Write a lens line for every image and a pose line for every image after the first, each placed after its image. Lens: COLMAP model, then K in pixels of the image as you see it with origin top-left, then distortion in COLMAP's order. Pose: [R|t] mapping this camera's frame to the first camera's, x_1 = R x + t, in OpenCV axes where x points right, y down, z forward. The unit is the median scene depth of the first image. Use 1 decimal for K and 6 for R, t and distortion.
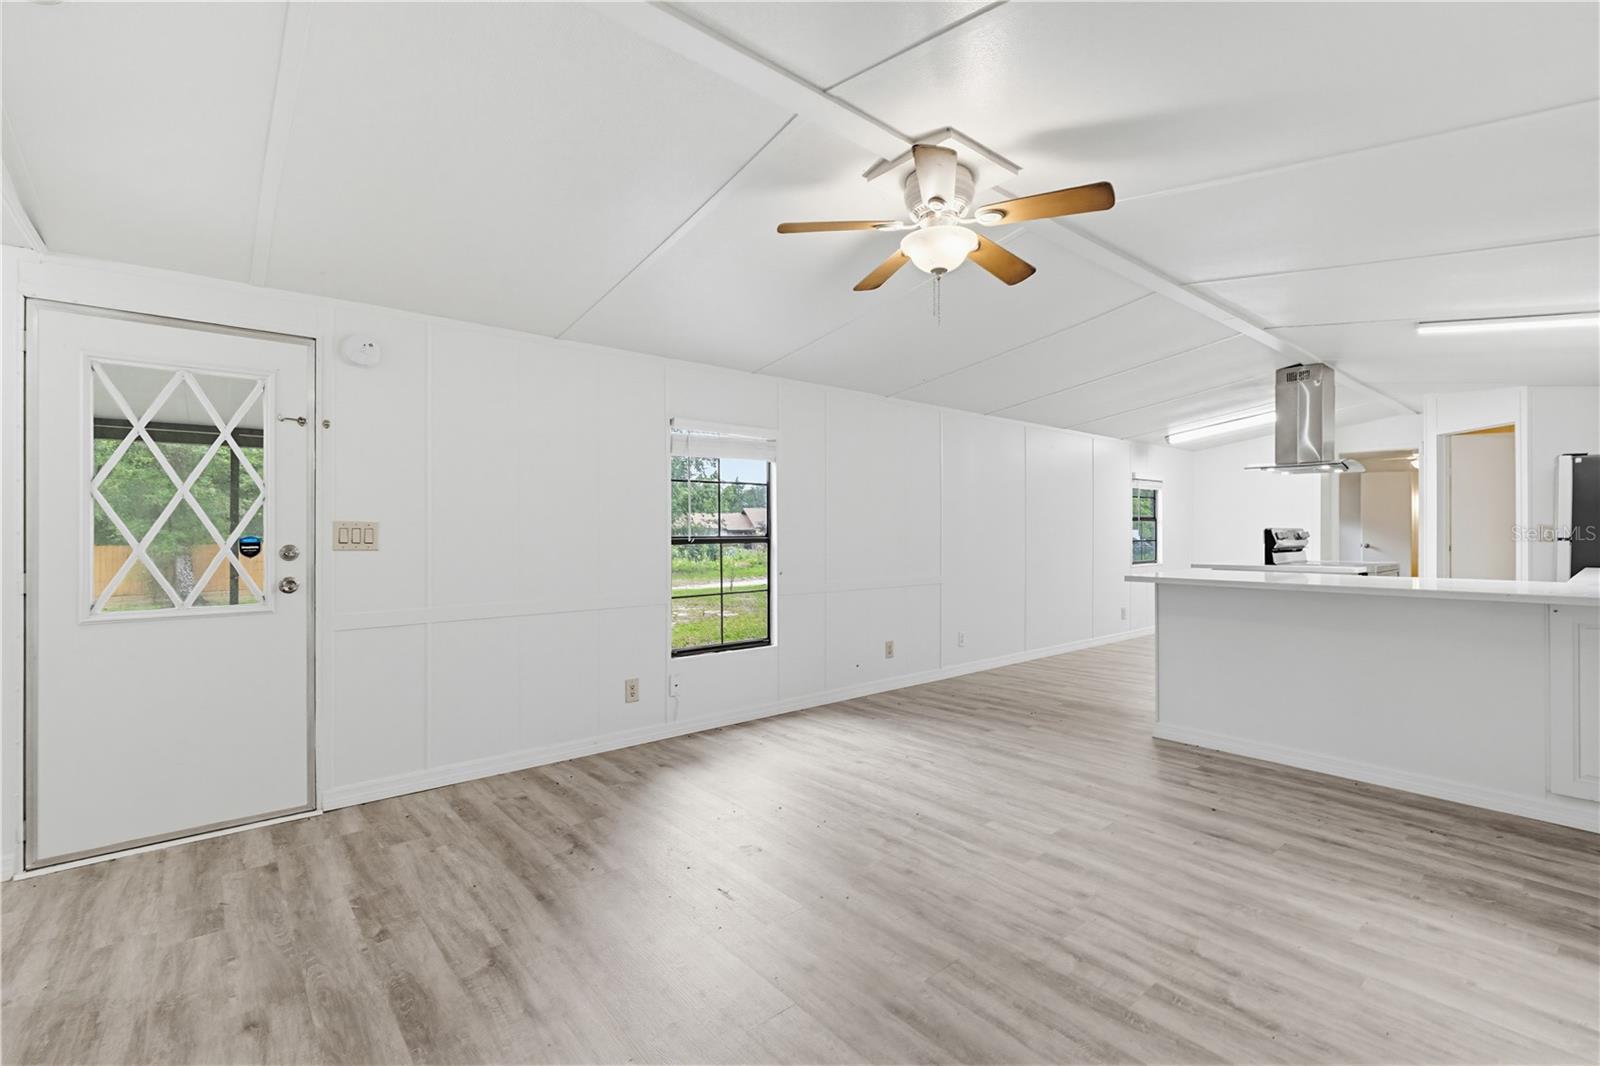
lens RADIAL K [[702.6, 0, 793.8], [0, 702.6, 525.5], [0, 0, 1]] dist [-0.001867, -0.000473]
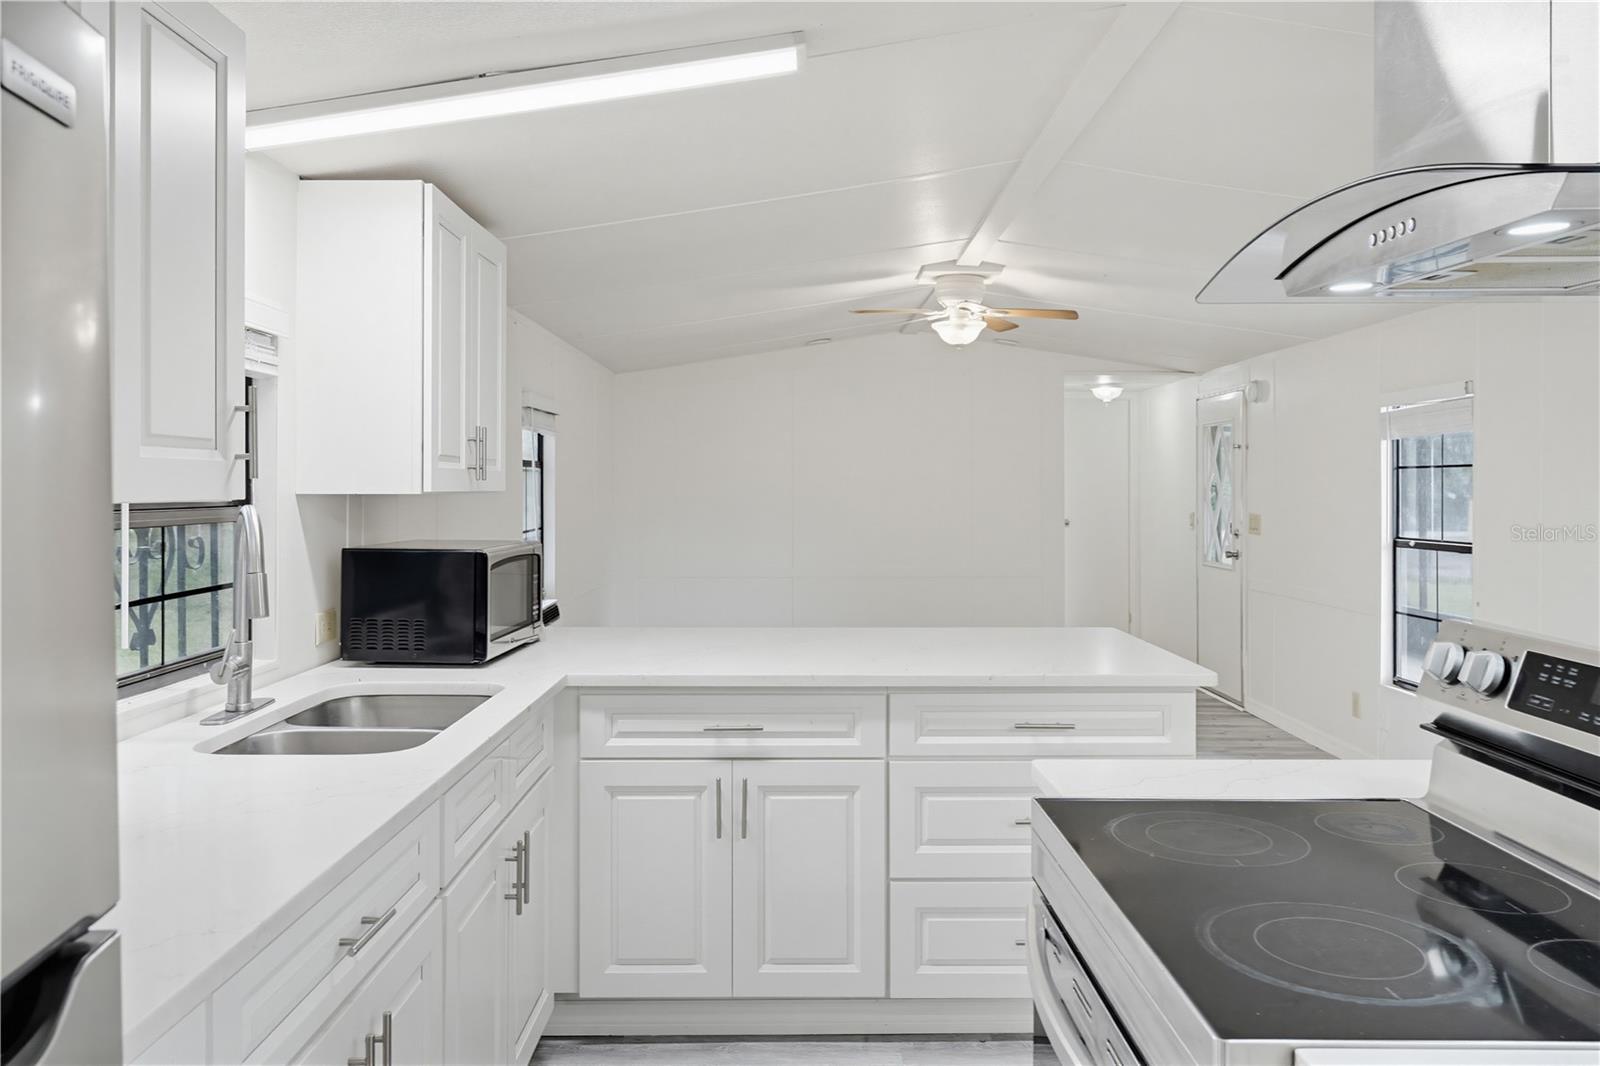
lens RADIAL K [[1176.4, 0, 797.1], [0, 1176.4, 481.3], [0, 0, 1]] dist [0.007293, 0.007761]
pose [[-0.637683, -0.001667, -0.770297, 1.997267], [0.007082, 0.999943, -0.008026, -0.065293], [0.770267, -0.010573, -0.637634, 2.021636]]
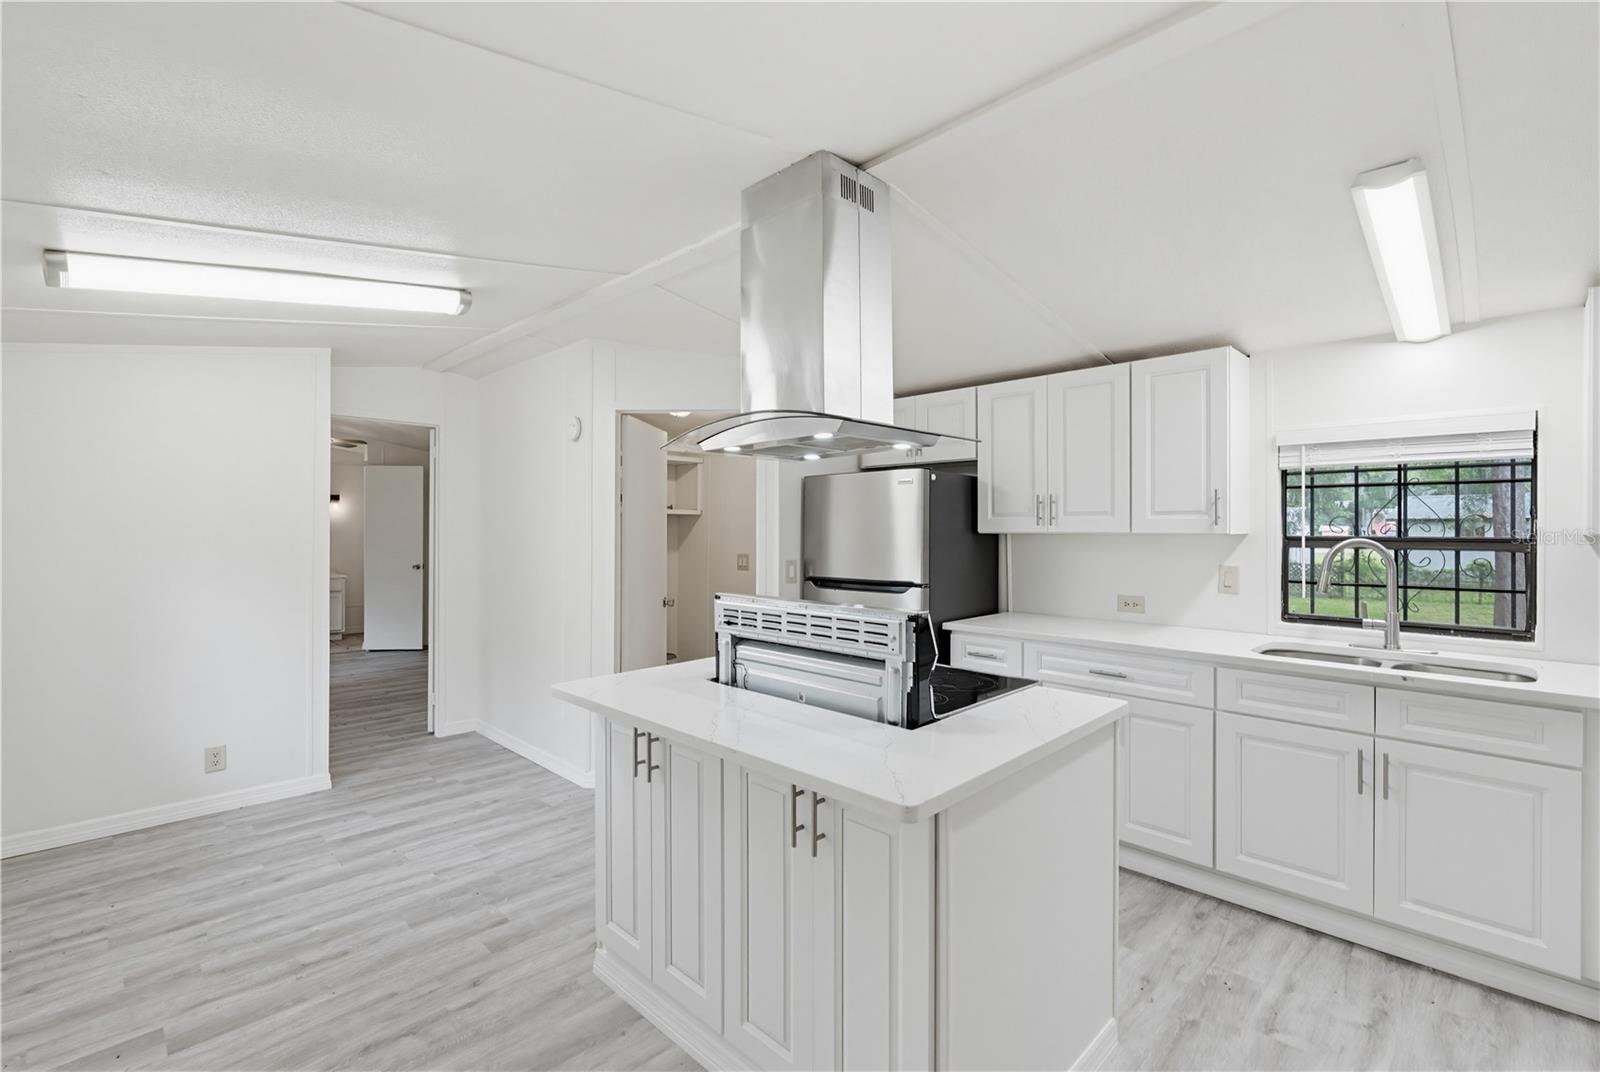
lens RADIAL K [[719.4, 0, 785.3], [0, 719.4, 527.4], [0, 0, 1]] dist [-0.003170, -0.000157]
pose [[-0.079792, -0.002588, 0.996808, 0.649857], [-0.009258, 0.999955, 0.001855, -0.068626], [-0.996769, -0.009080, -0.079812, 2.062884]]
